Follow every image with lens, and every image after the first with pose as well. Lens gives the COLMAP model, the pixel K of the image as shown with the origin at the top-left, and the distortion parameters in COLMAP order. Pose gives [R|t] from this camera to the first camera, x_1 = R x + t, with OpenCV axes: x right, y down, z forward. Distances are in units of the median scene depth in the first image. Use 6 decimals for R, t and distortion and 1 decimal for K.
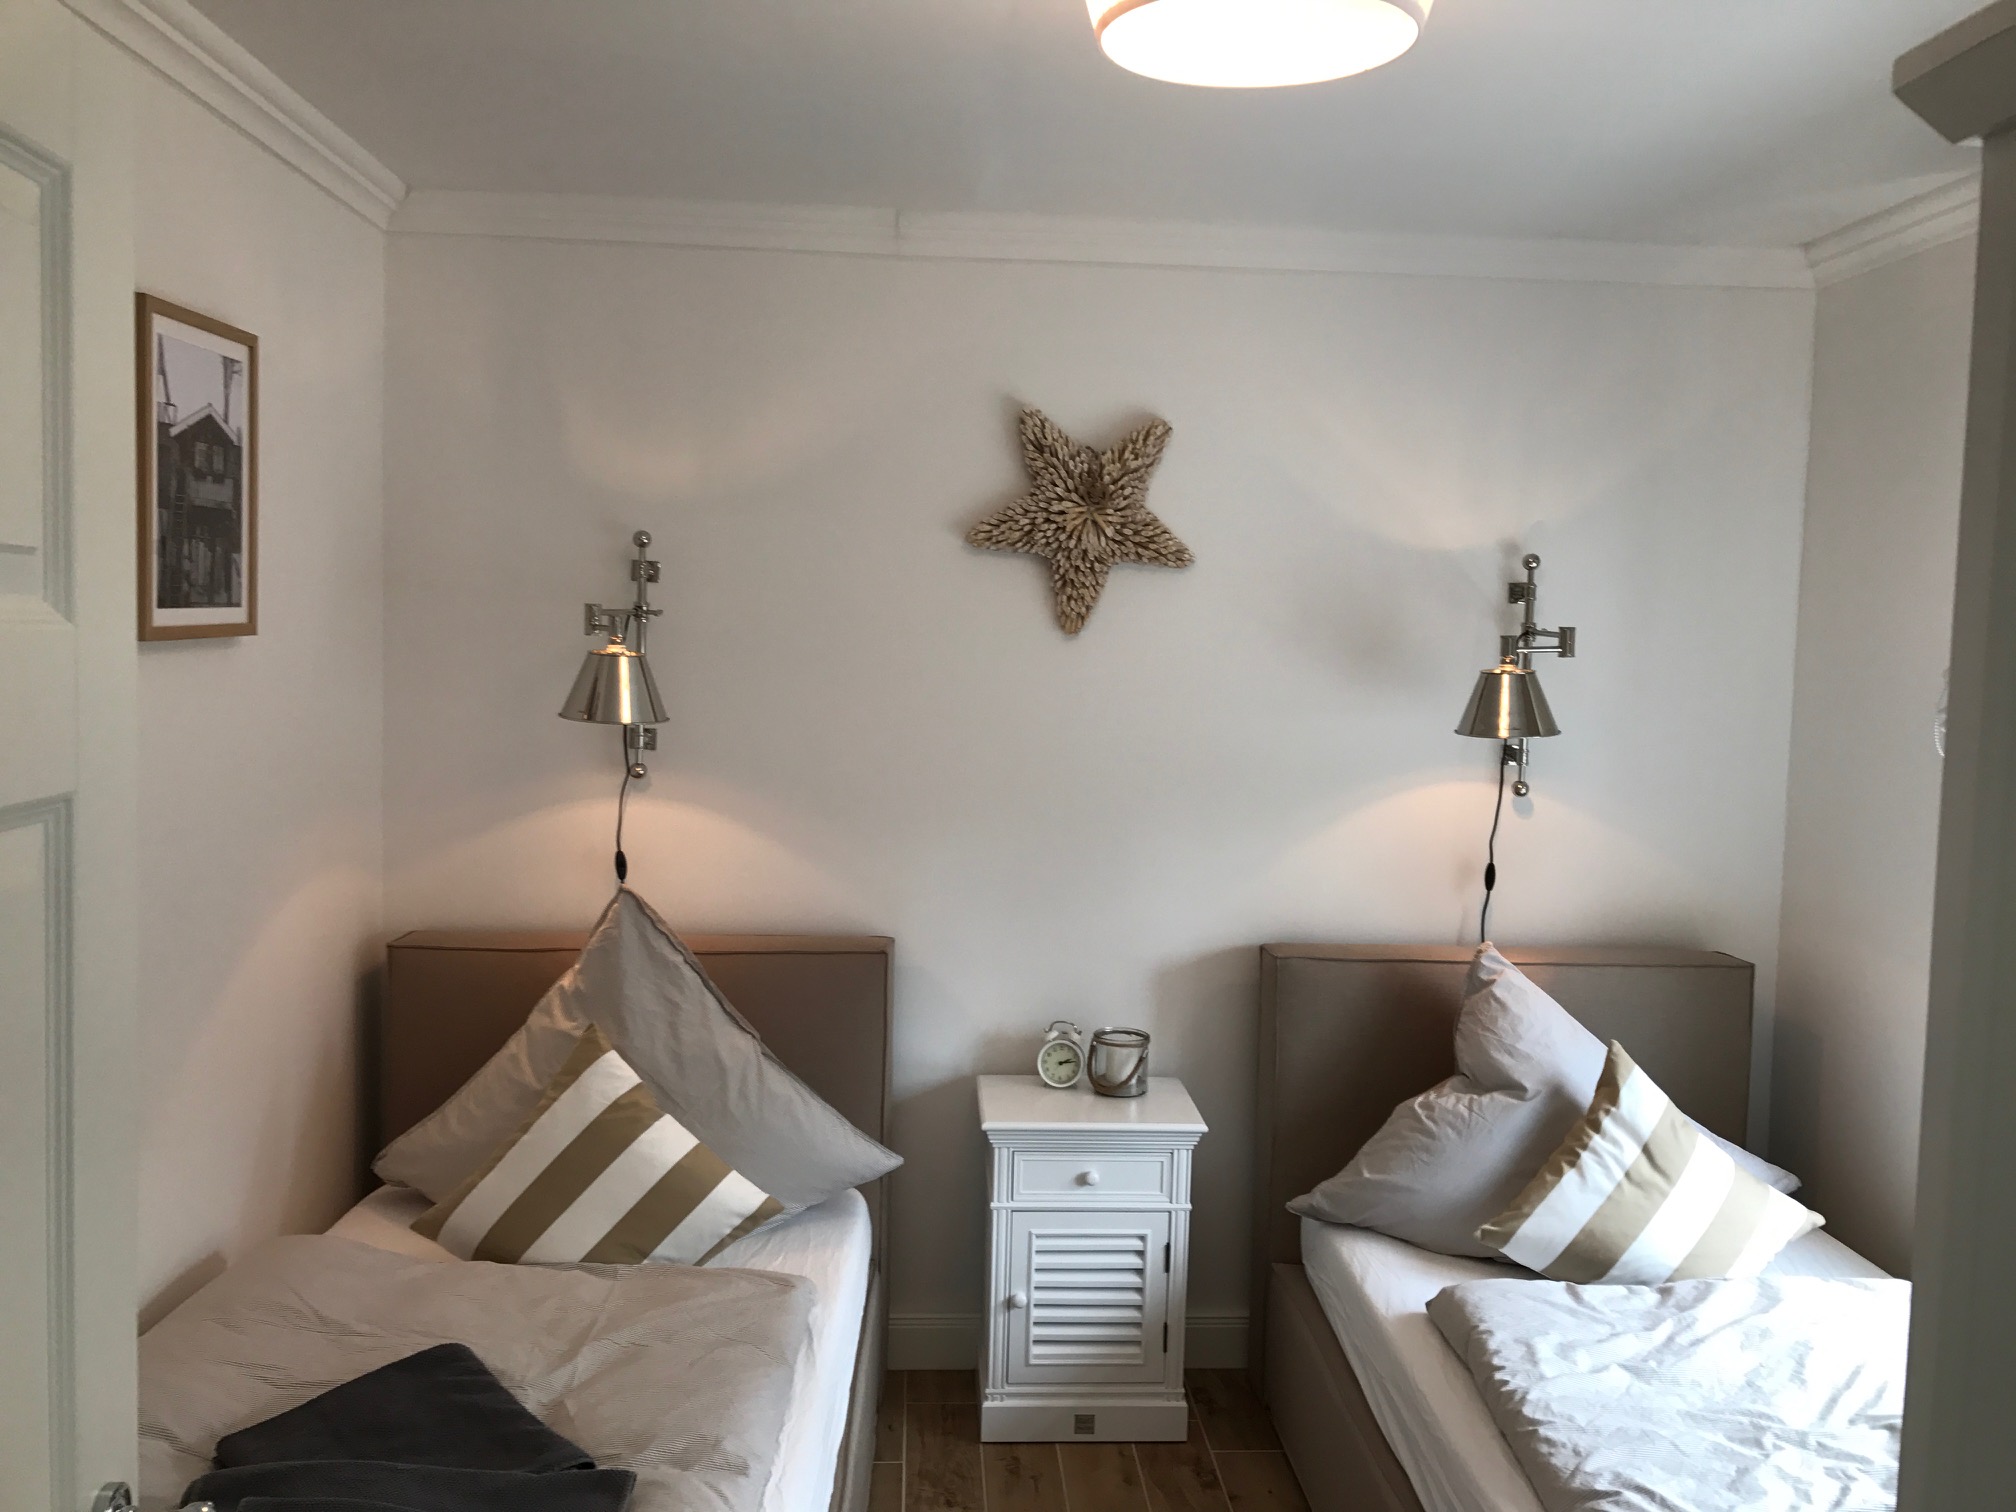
lens RADIAL K [[1665.4, 0, 1016.7], [0, 1665.4, 749.2], [0, 0, 1]] dist [0.013153, 0.004138]
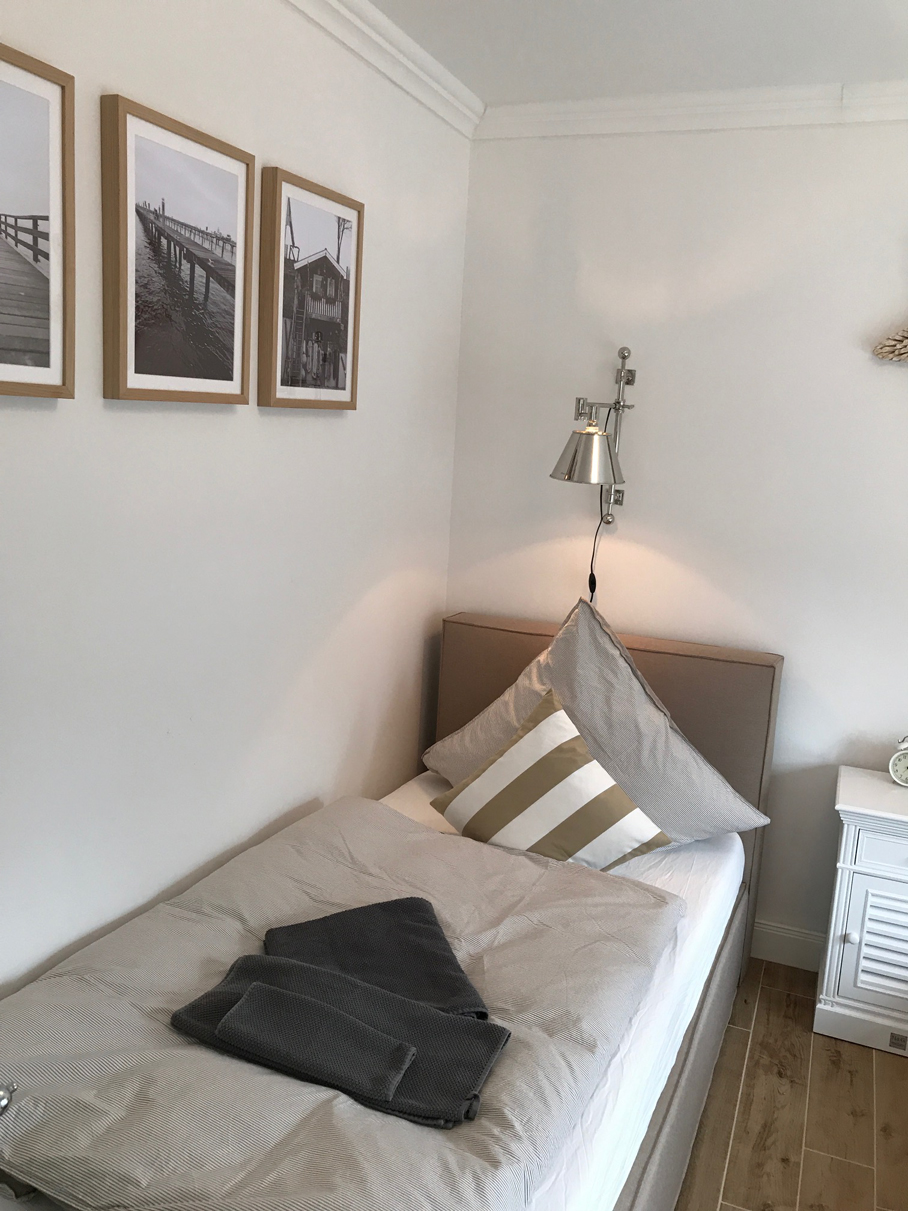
lens RADIAL K [[984.5, 0, 469.8], [0, 984.5, 605.7], [0, 0, 1]] dist [0.016366, 0.007603]
pose [[0.905342, 0.102932, -0.412020, 0.024365], [-0.065189, 0.992368, 0.104674, 0.007291], [0.419650, -0.067906, 0.905142, 0.198822]]
